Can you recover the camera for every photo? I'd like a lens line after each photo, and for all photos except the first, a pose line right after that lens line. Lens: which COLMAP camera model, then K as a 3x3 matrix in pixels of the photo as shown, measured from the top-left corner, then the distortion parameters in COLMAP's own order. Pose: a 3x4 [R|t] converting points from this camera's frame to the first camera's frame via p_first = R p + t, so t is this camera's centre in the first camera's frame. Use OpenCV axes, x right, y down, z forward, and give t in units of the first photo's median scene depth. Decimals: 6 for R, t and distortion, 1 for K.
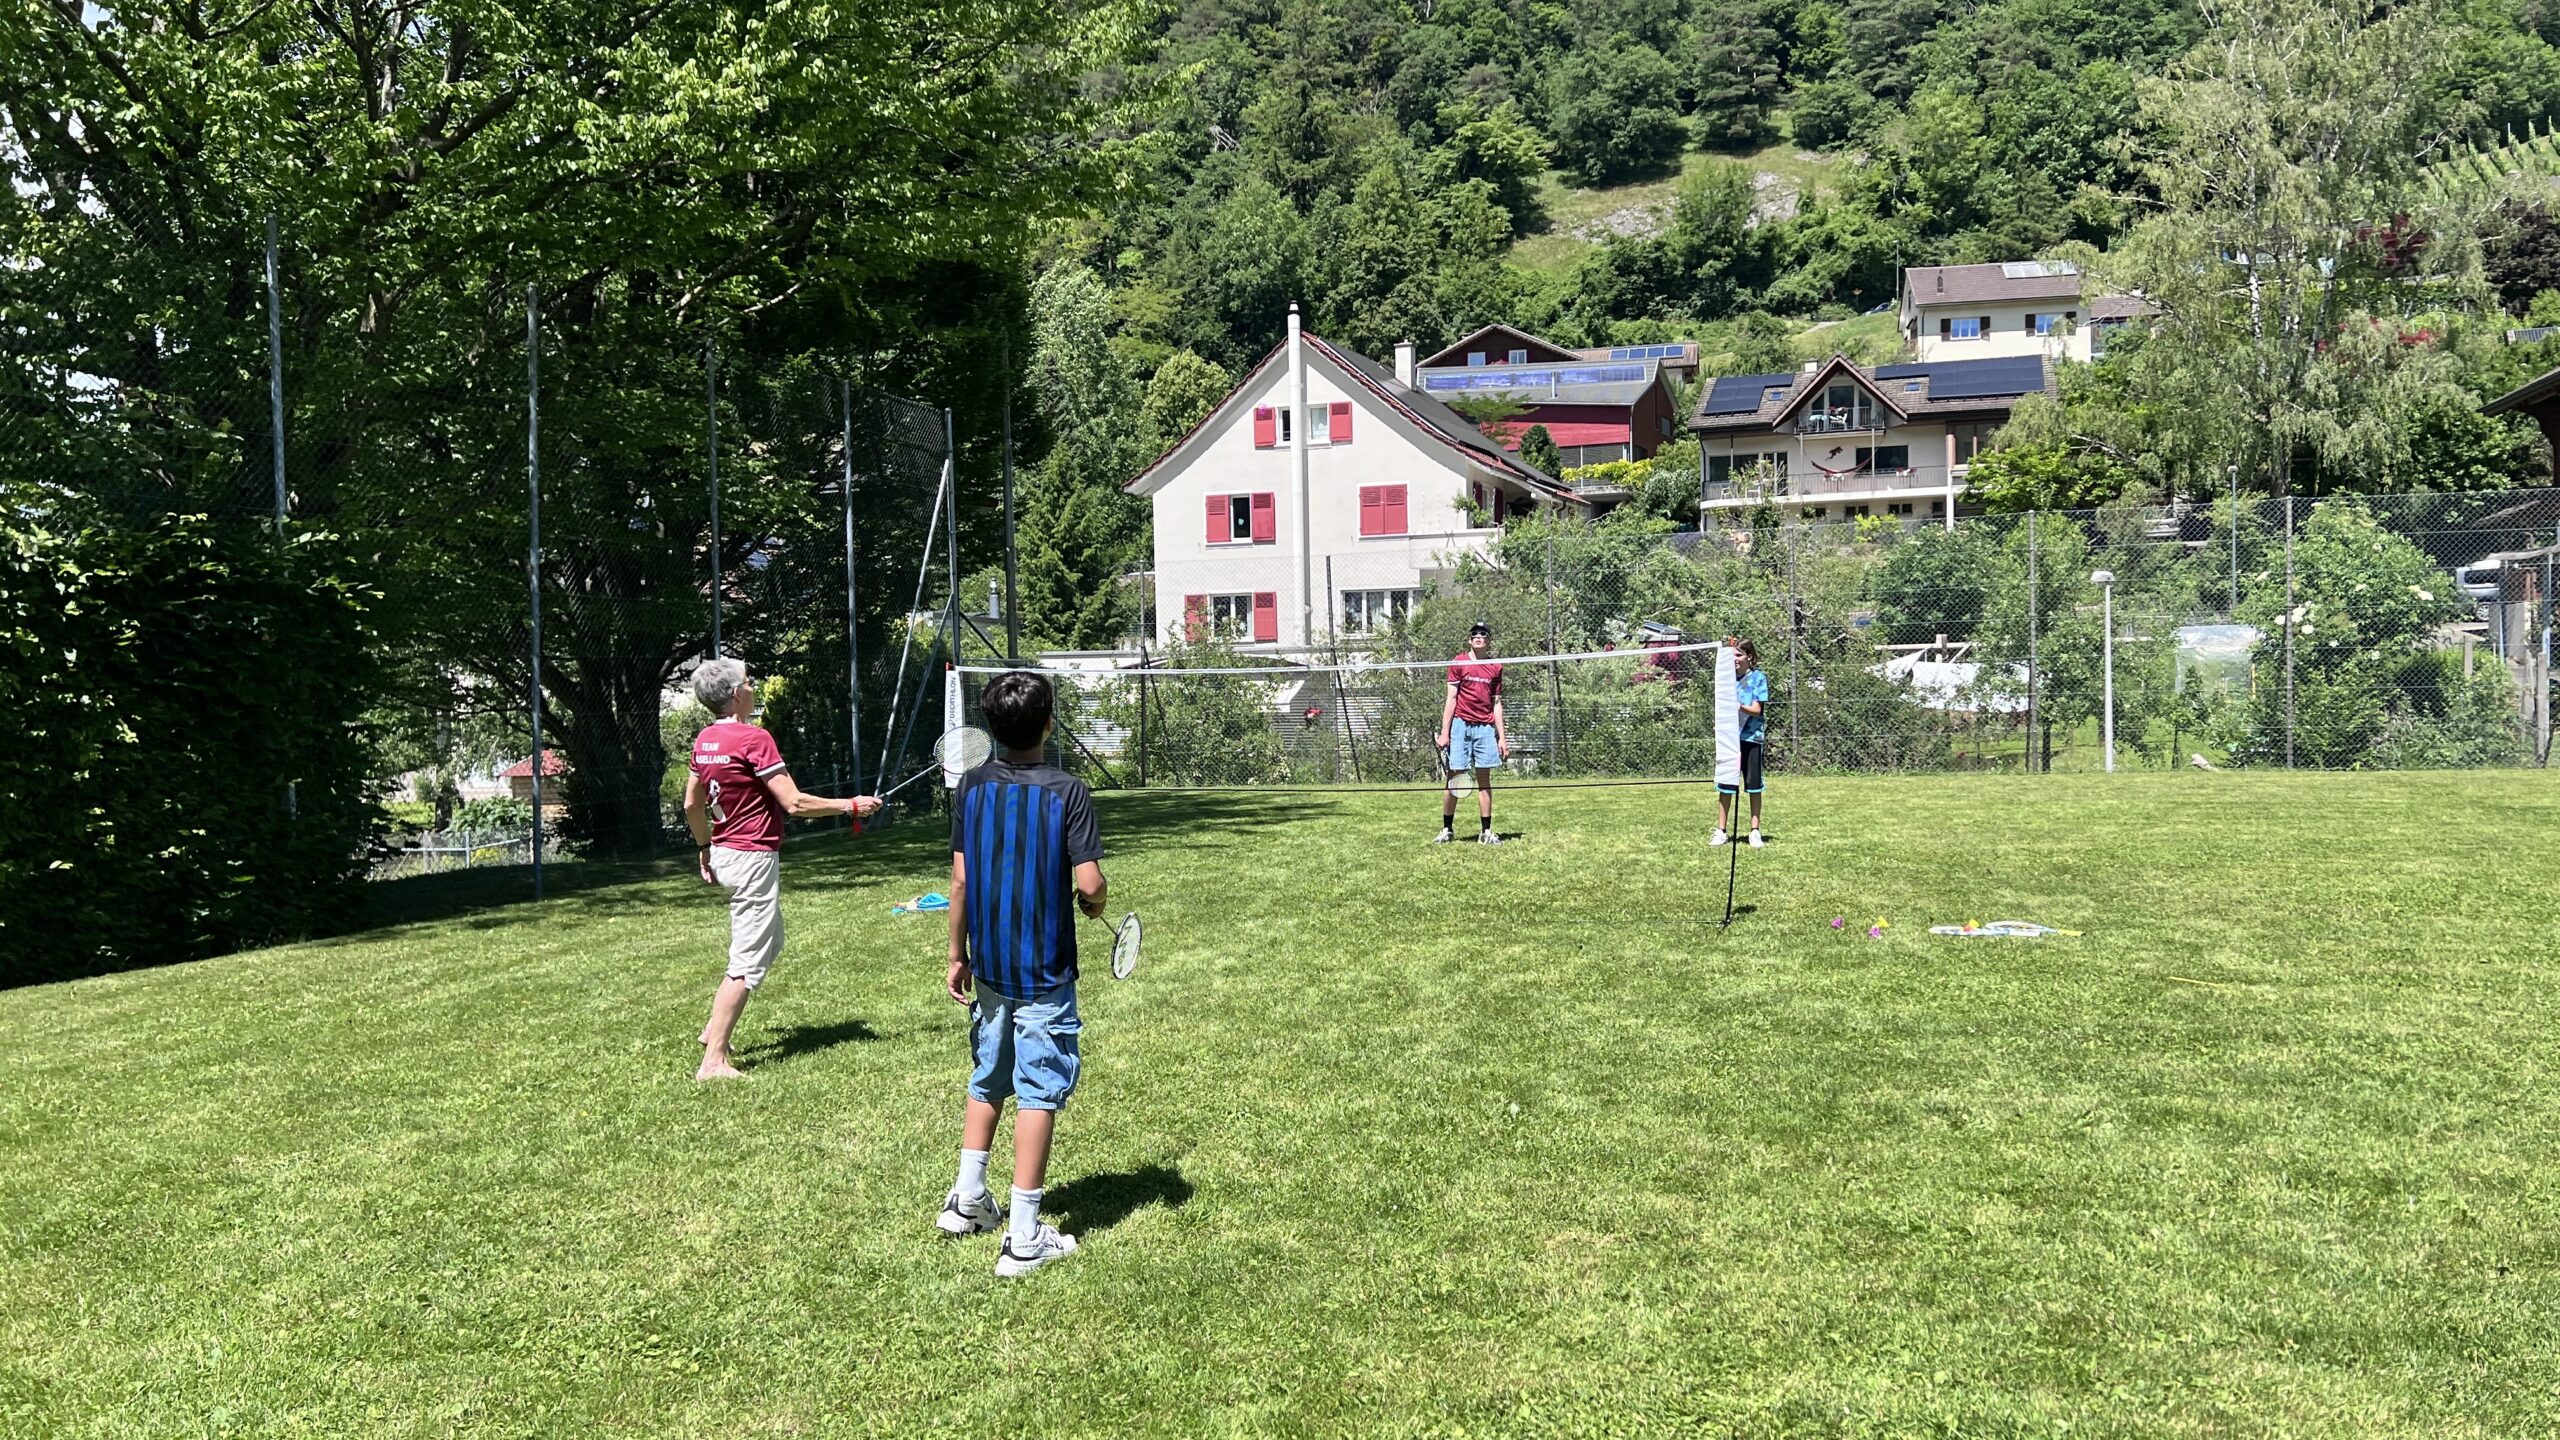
lens RADIAL K [[1955.5, 0, 1249.8], [0, 1955.5, 717.2], [0, 0, 1]] dist [0.063446, -0.084930]
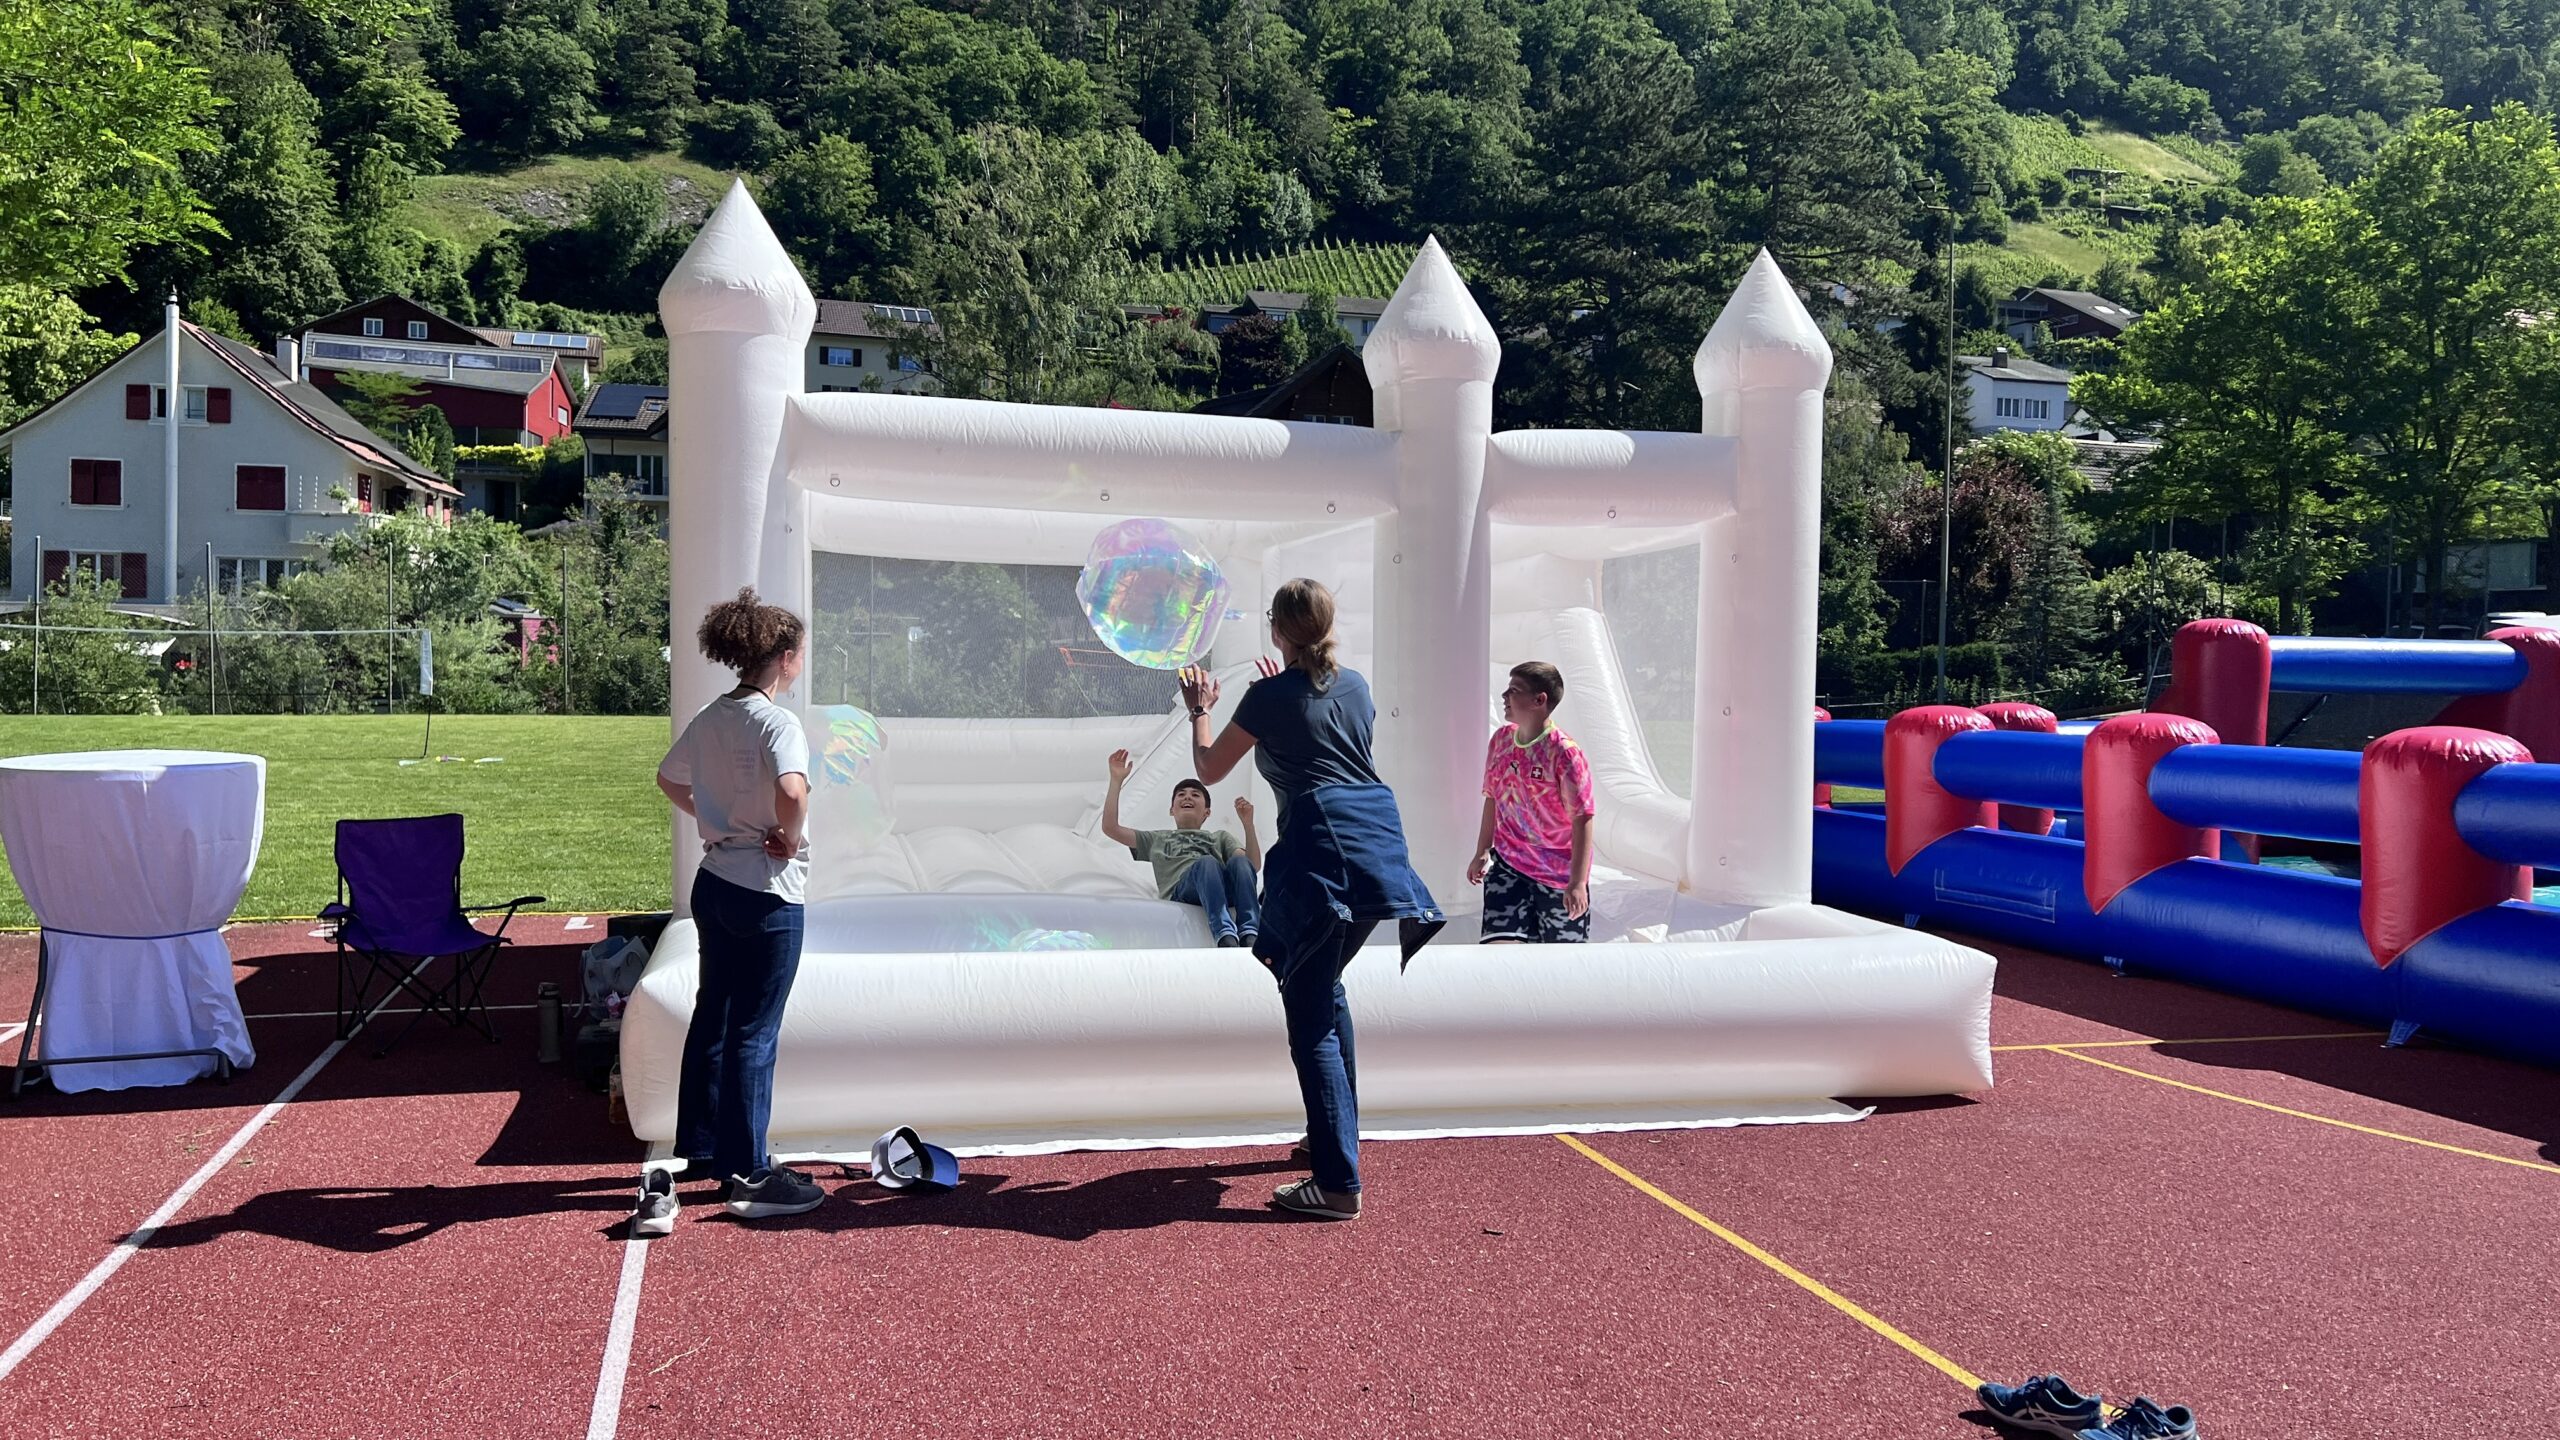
lens RADIAL K [[1955.5, 0, 1264.0], [0, 1955.5, 742.5], [0, 0, 1]] dist [0.063446, -0.084930]
pose [[0.860425, 0.016606, 0.509307, -0.006817], [-0.028573, 0.999469, 0.015683, 0.003145], [-0.508776, -0.028047, 0.860442, -0.166631]]
